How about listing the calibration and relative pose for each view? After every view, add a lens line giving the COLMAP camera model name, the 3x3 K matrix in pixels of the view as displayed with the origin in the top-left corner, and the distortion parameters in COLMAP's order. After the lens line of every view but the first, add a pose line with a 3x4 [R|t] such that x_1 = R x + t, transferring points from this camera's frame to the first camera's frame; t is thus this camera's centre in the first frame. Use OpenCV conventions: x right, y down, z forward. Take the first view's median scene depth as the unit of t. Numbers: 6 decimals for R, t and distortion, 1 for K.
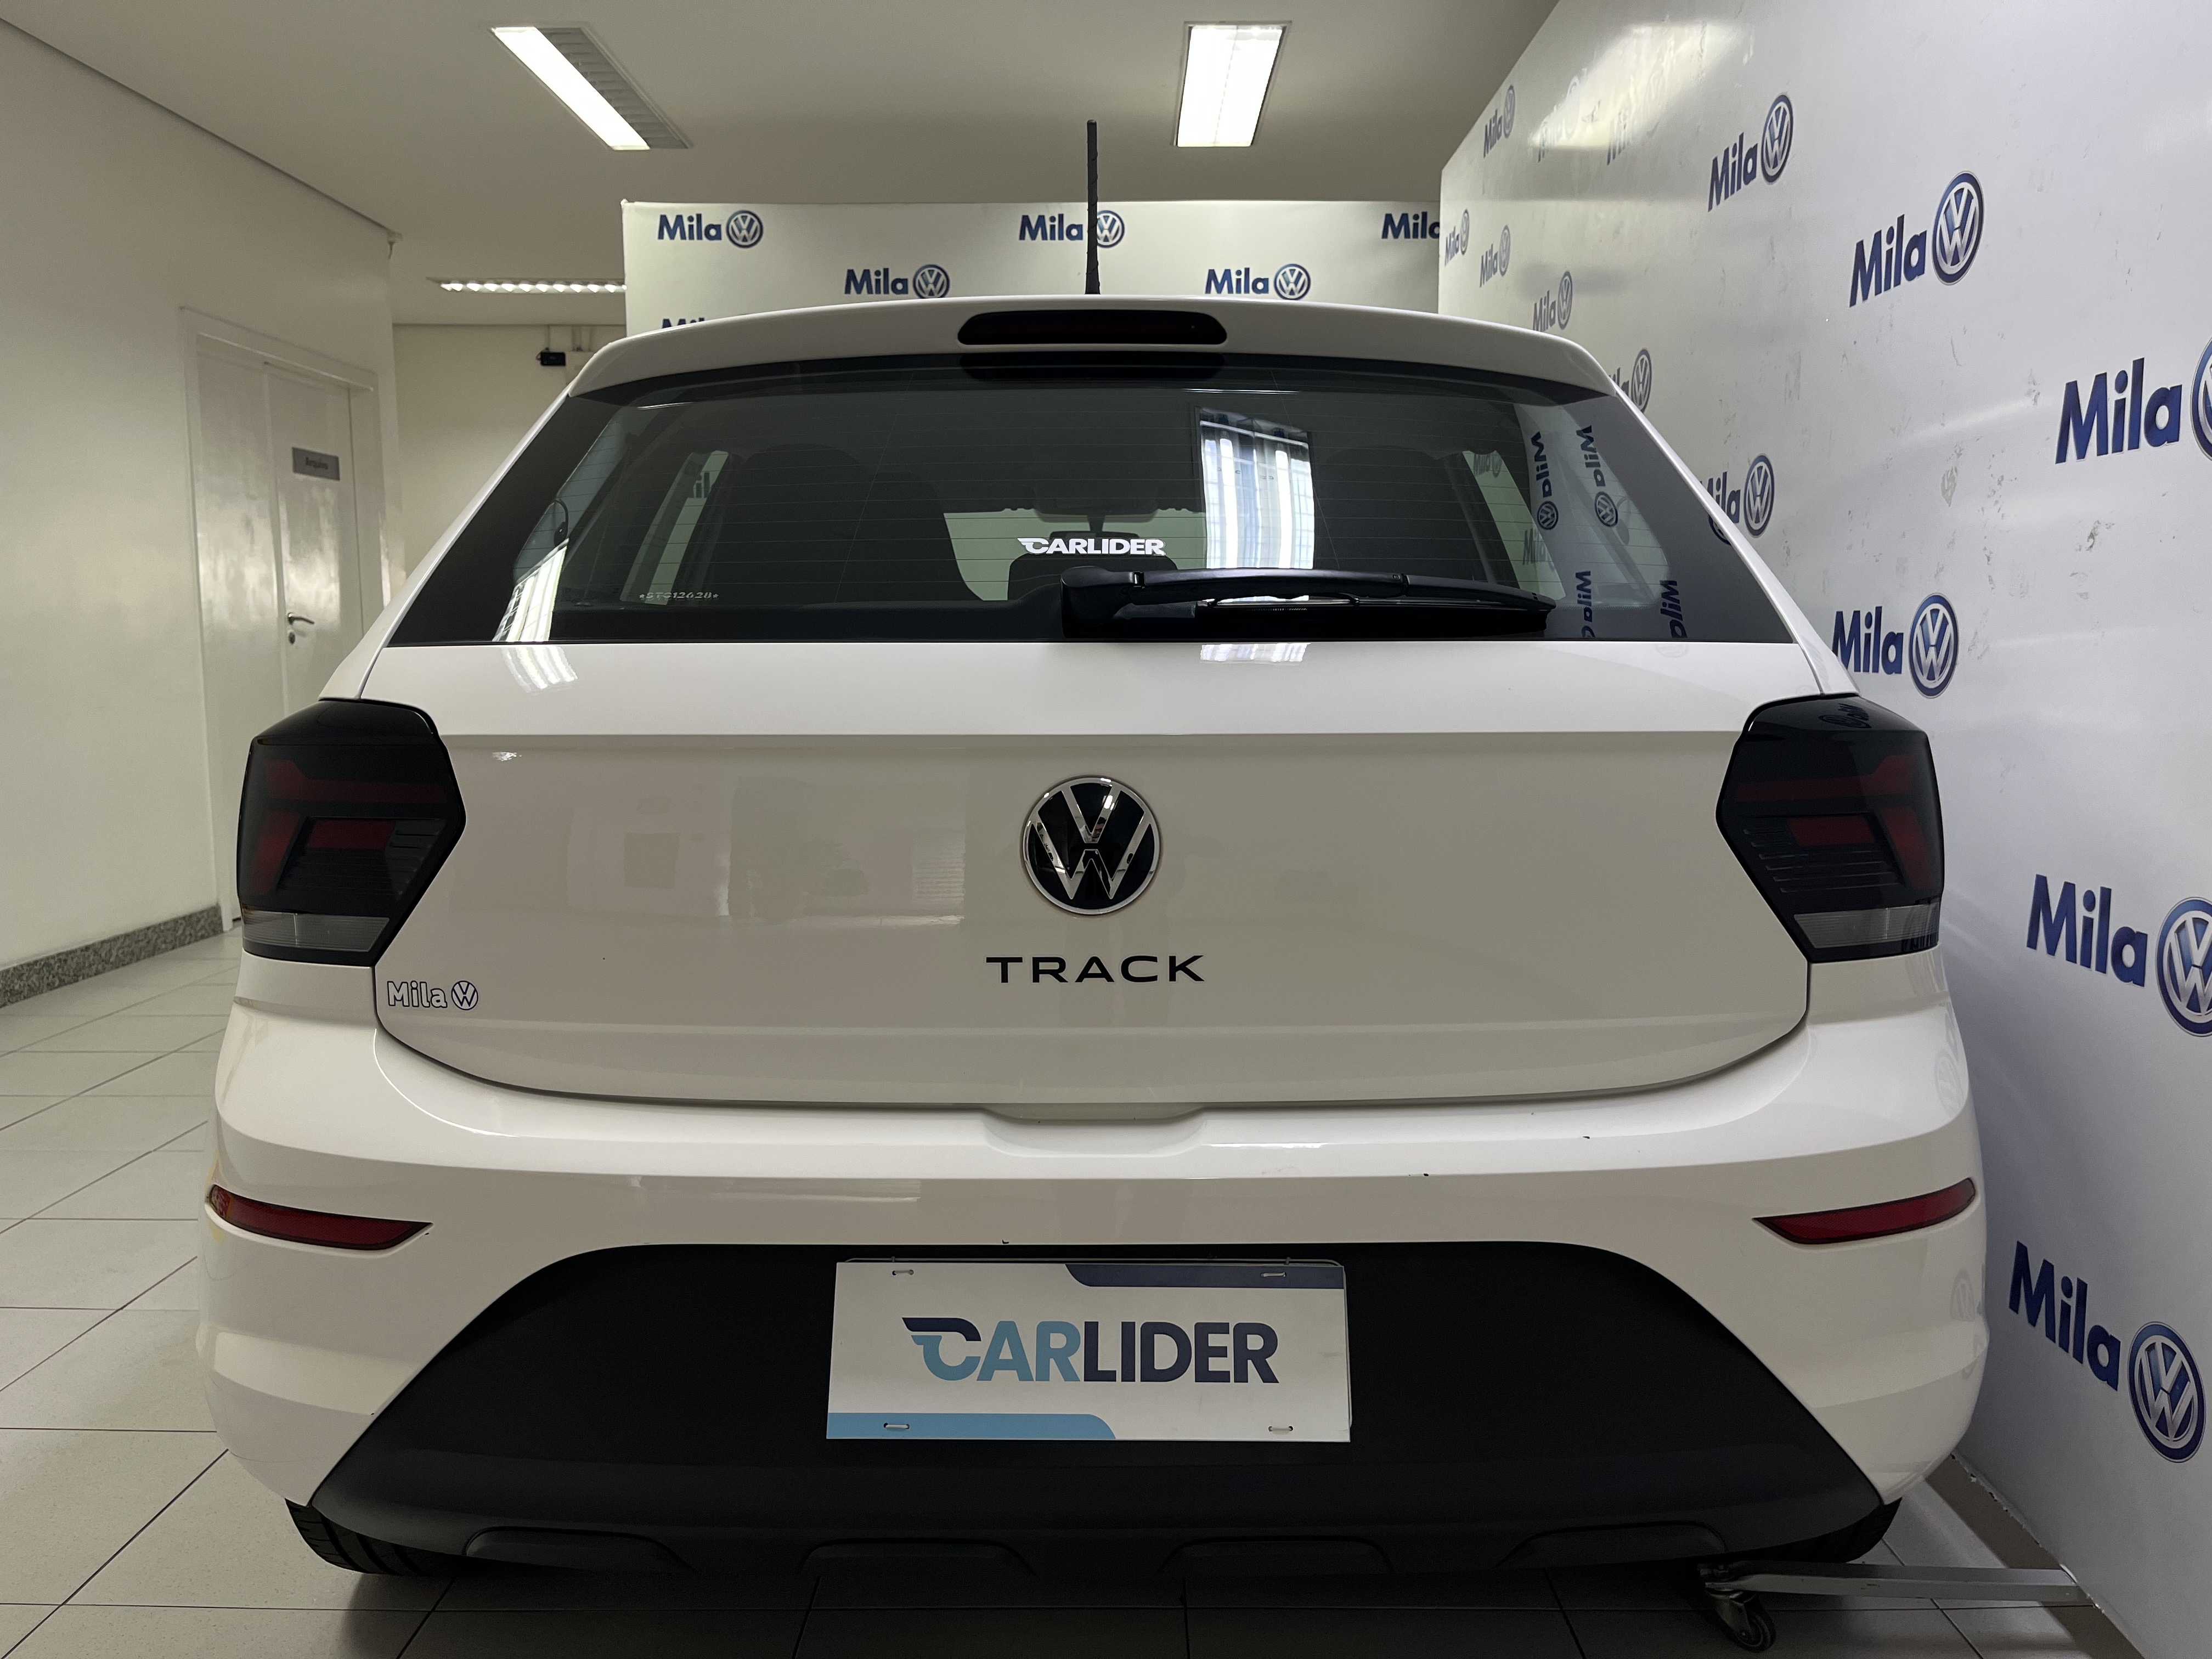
lens RADIAL K [[1686.9, 0, 1108.5], [0, 1686.9, 821.6], [0, 0, 1]] dist [0.053789, -0.065520]
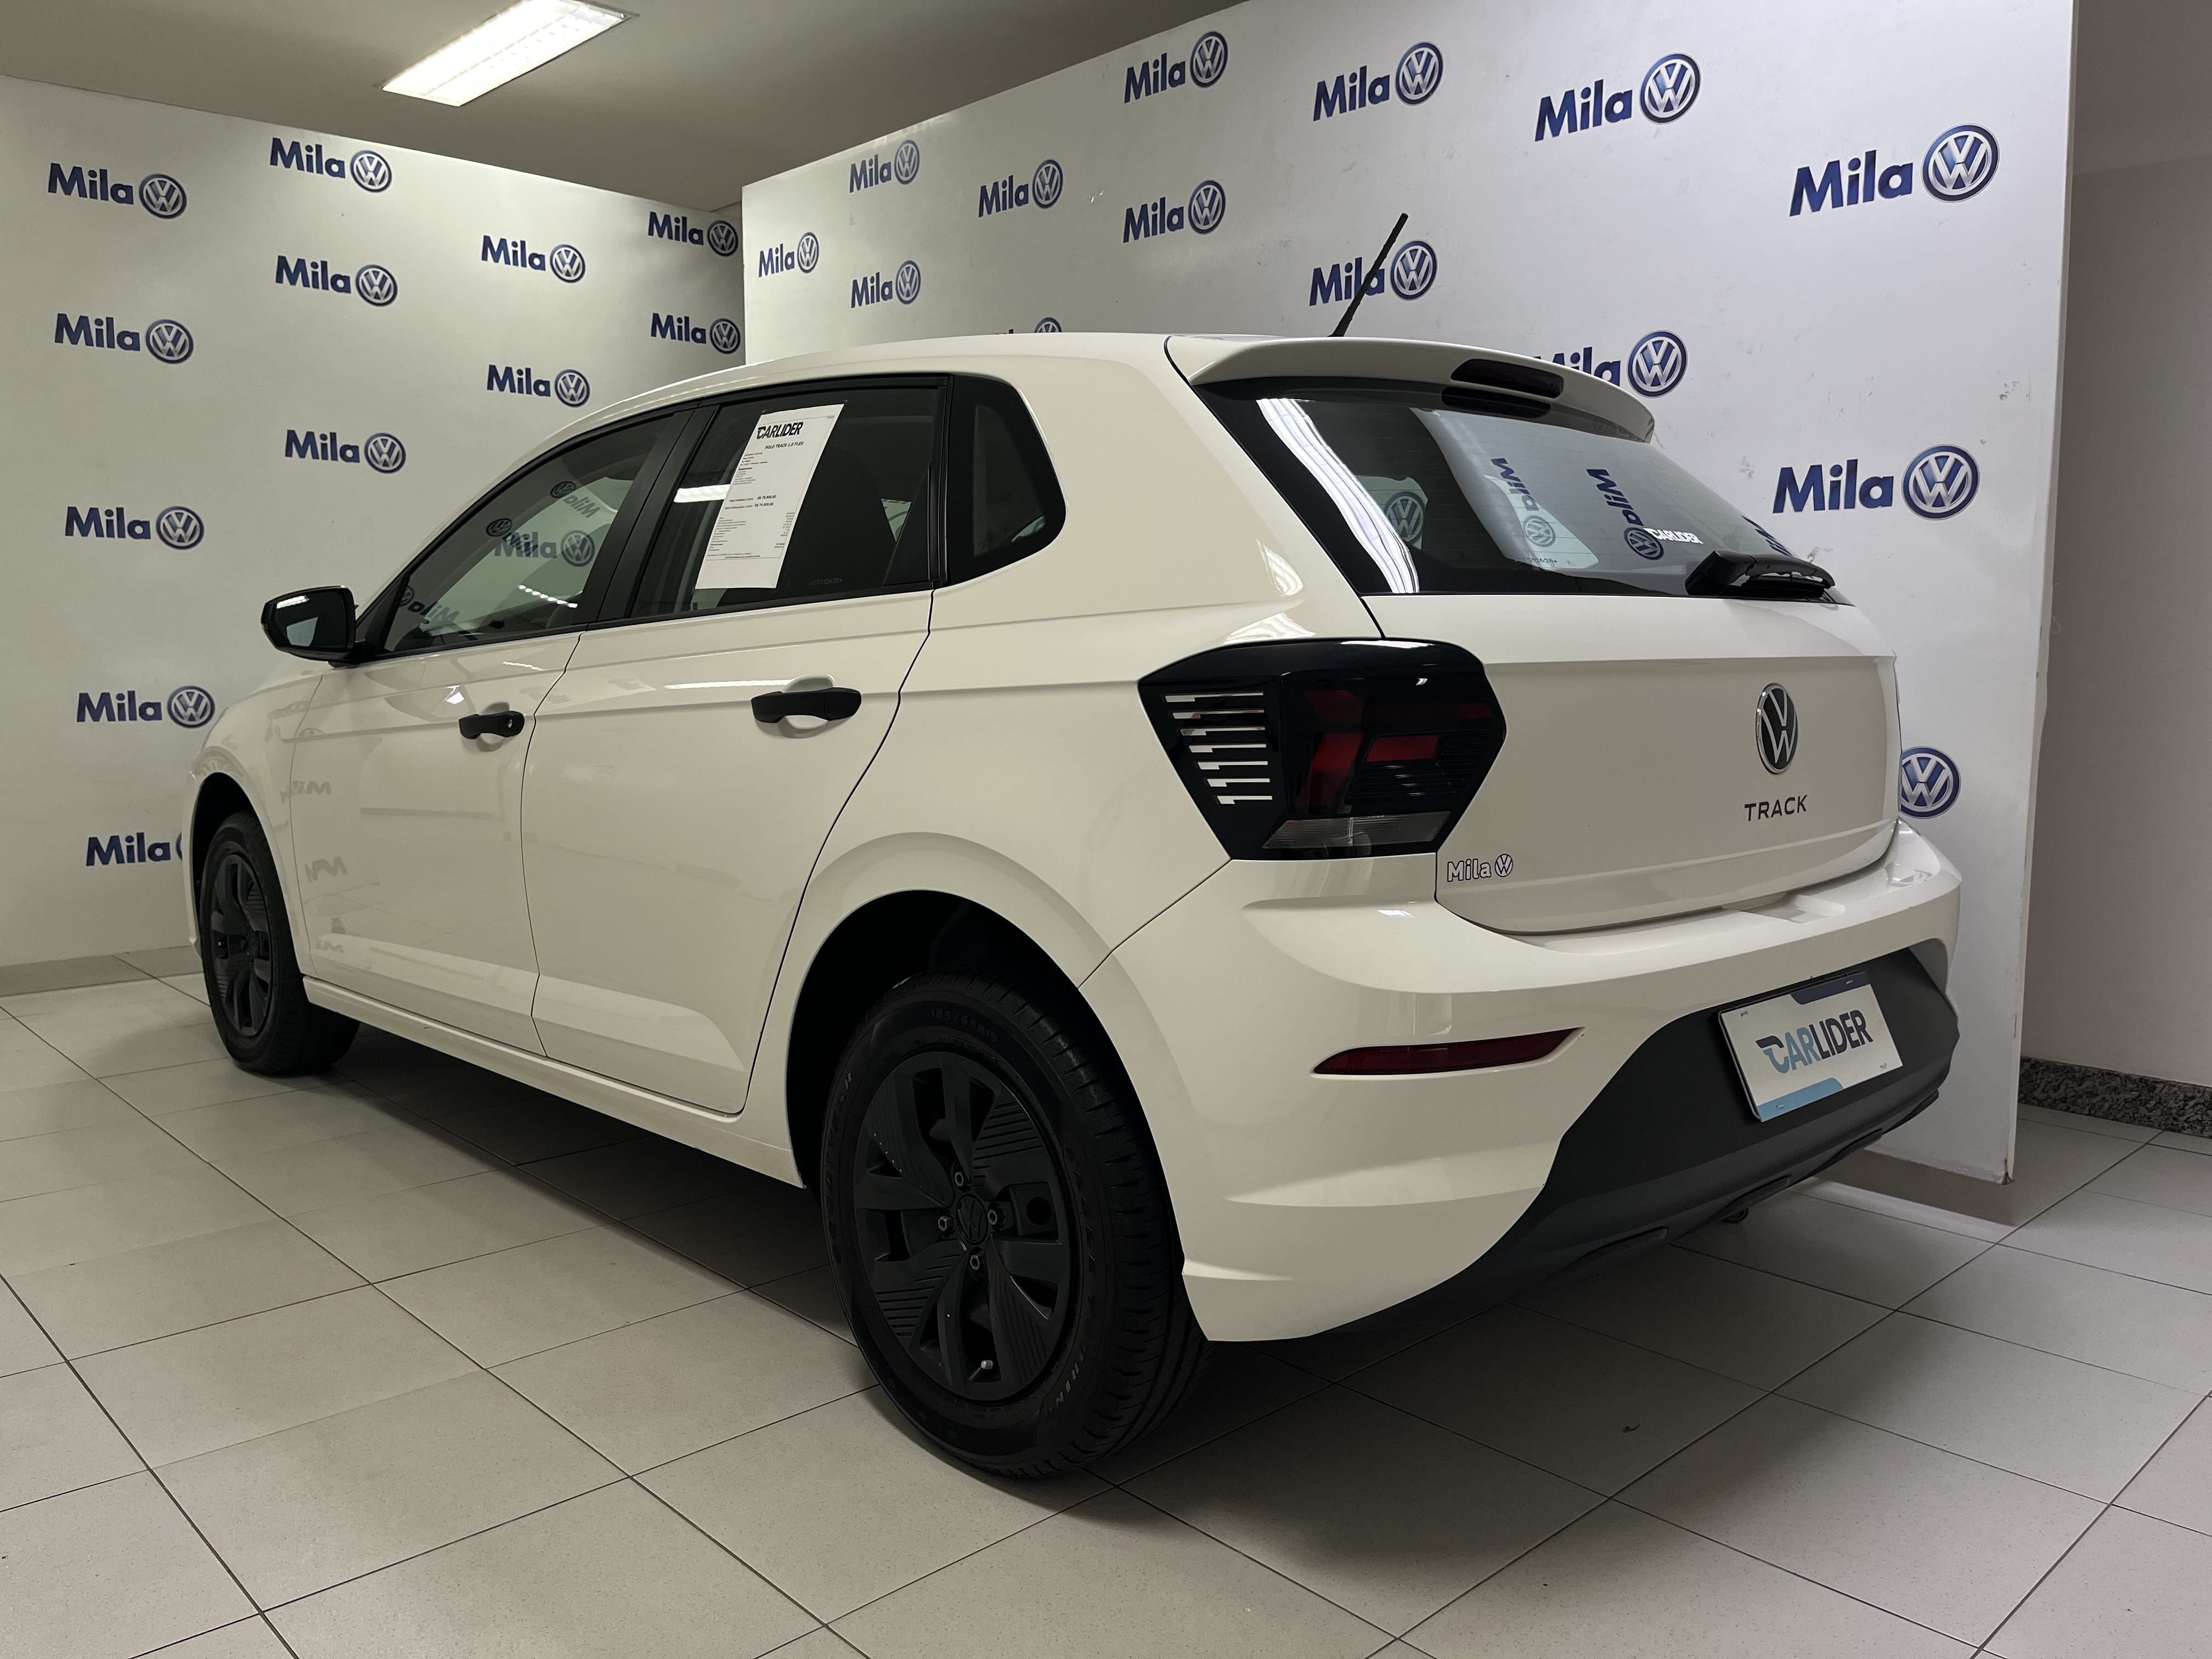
lens RADIAL K [[1686.9, 0, 1106.2], [0, 1686.9, 834.5], [0, 0, 1]] dist [0.053789, -0.065520]
pose [[0.720251, -0.074715, 0.689679, -1.479540], [0.070509, 0.996919, 0.034365, 0.013219], [-0.690121, 0.023877, 0.723300, 0.275103]]
